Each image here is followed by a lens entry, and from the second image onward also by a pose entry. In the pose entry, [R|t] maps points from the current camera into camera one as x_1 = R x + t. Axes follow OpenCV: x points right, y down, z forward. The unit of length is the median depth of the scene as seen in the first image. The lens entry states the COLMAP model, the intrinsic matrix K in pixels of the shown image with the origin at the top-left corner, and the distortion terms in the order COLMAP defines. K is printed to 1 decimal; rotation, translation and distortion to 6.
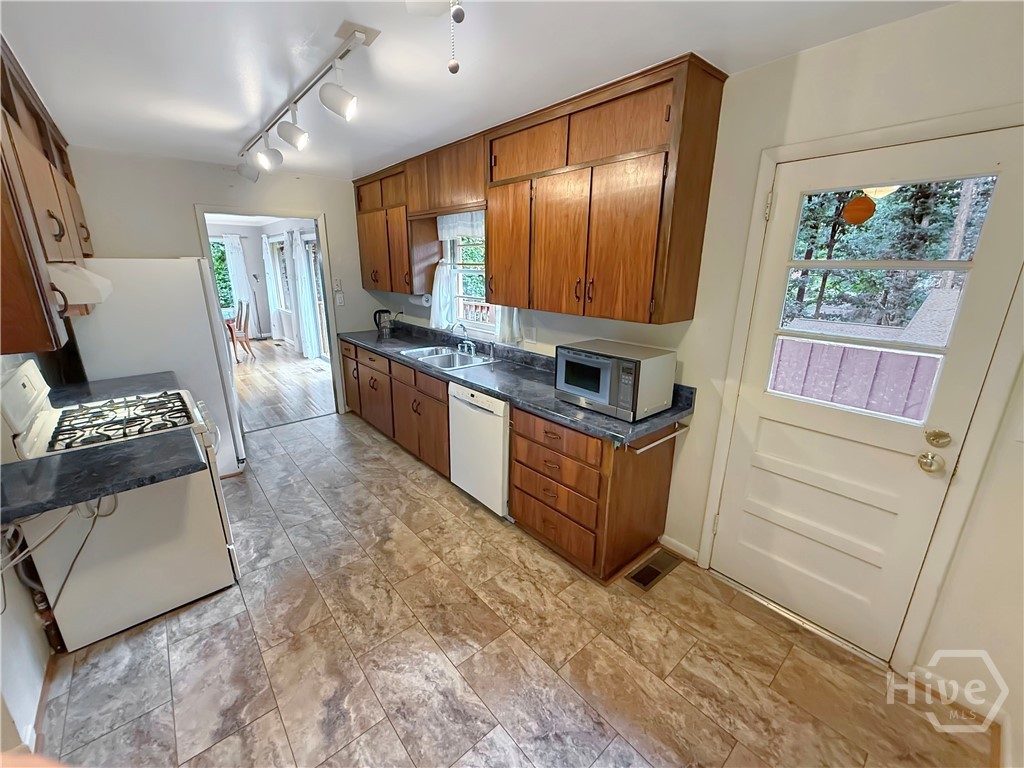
lens RADIAL K [[416.2, 0, 510.2], [0, 416.2, 383.7], [0, 0, 1]] dist [0.003406, -0.000109]
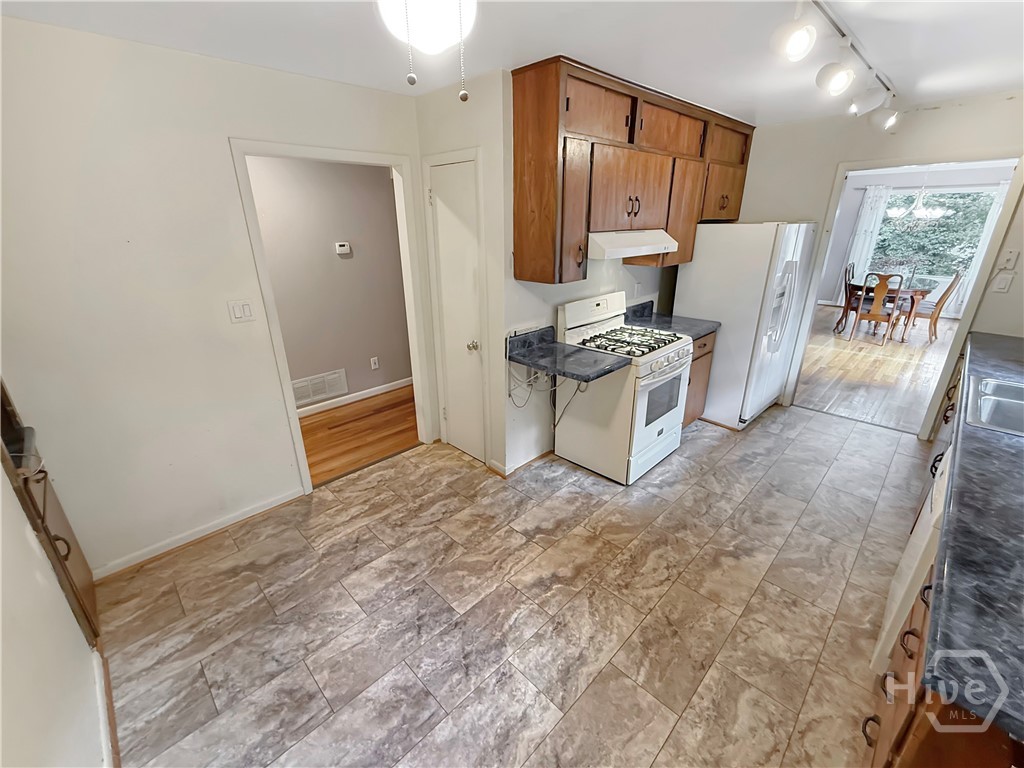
lens RADIAL K [[431.9, 0, 508.0], [0, 431.9, 384.4], [0, 0, 1]] dist [0.000882, 0.000204]
pose [[0.072263, 0.351416, -0.933427, 0.535723], [-0.266164, 0.908728, 0.321512, -0.163490], [0.961215, 0.225211, 0.159201, 0.434210]]
